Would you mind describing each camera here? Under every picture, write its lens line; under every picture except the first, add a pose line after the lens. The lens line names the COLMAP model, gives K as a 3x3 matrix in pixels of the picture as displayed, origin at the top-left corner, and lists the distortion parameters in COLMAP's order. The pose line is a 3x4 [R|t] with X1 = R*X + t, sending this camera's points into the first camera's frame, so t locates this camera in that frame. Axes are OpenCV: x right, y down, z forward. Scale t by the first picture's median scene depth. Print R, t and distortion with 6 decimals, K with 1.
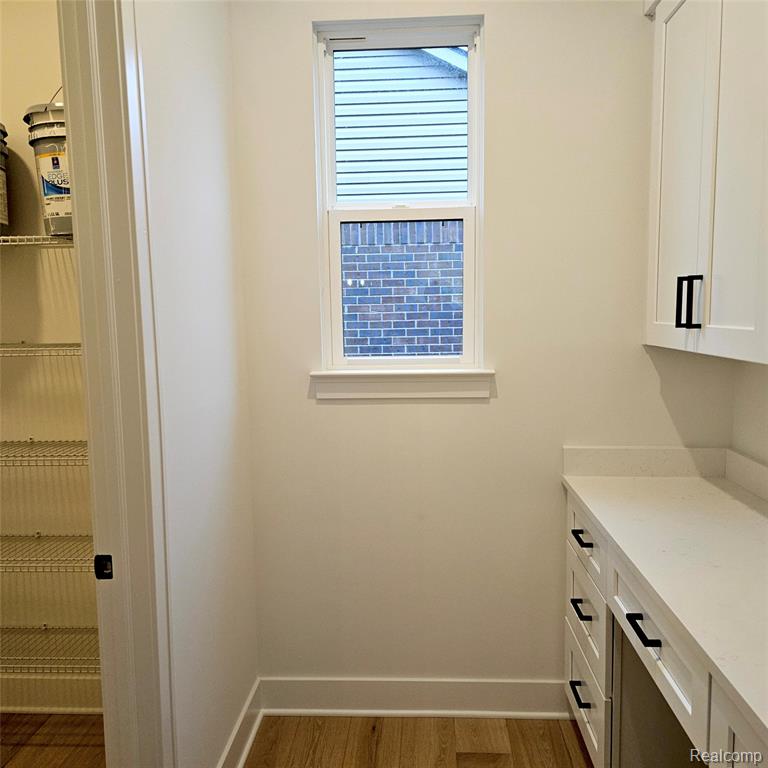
lens RADIAL K [[680.4, 0, 385.5], [0, 680.4, 378.7], [0, 0, 1]] dist [0.067718, -0.073683]
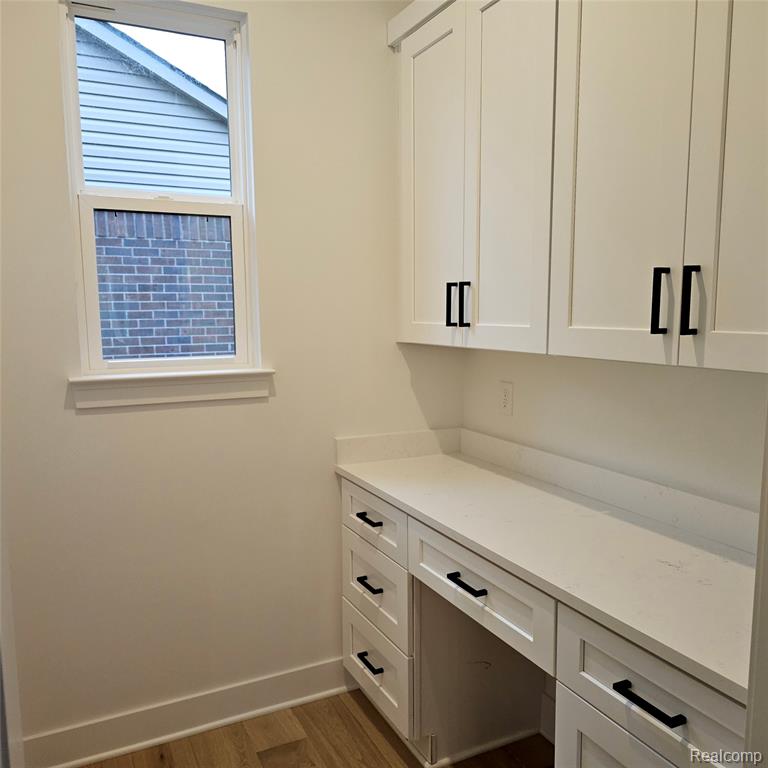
lens RADIAL K [[680.4, 0, 387.2], [0, 680.4, 383.2], [0, 0, 1]] dist [0.067718, -0.073683]
pose [[0.874680, -0.045125, 0.482595, -0.180343], [0.042449, 0.998963, 0.016470, -0.000813], [-0.482838, 0.006080, 0.875689, 0.029477]]
